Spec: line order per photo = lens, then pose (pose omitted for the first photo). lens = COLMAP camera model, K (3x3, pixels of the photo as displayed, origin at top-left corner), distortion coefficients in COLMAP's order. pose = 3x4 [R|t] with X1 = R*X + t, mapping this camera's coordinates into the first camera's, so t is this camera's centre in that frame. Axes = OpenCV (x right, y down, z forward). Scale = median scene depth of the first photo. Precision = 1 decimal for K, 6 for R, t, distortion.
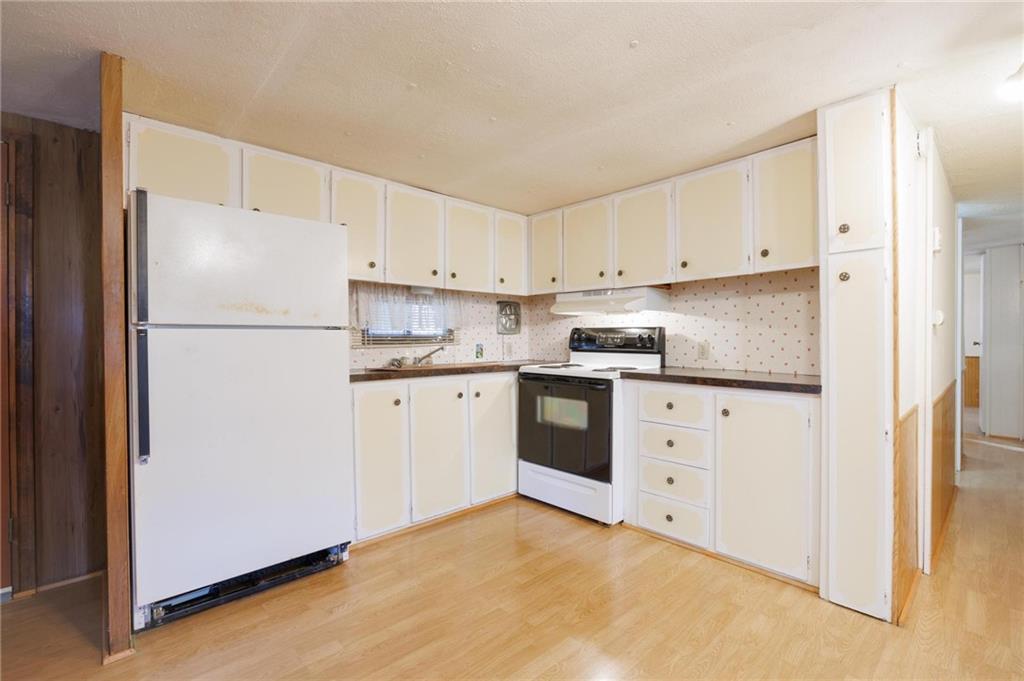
lens RADIAL K [[465.5, 0, 516.2], [0, 465.5, 341.1], [0, 0, 1]] dist [0.001849, 0.000013]
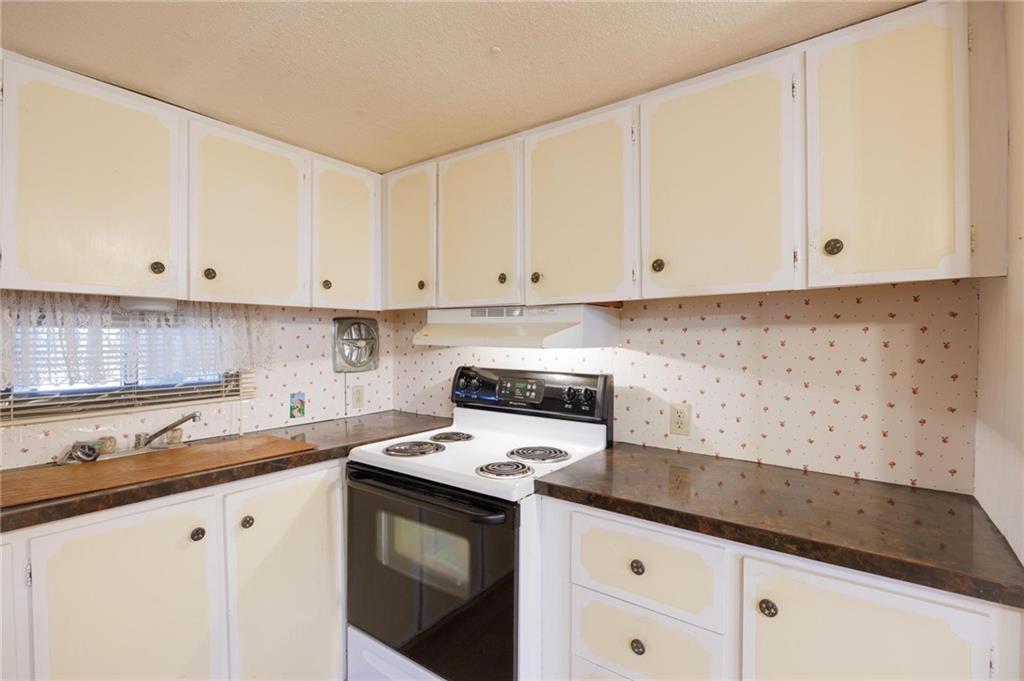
lens RADIAL K [[480.0, 0, 515.3], [0, 480.0, 340.5], [0, 0, 1]] dist [-0.009930, 0.000475]
pose [[0.985519, 0.002017, 0.169555, 0.101664], [-0.002468, 0.999994, 0.002452, -0.071559], [-0.169549, -0.002835, 0.985518, 0.438128]]
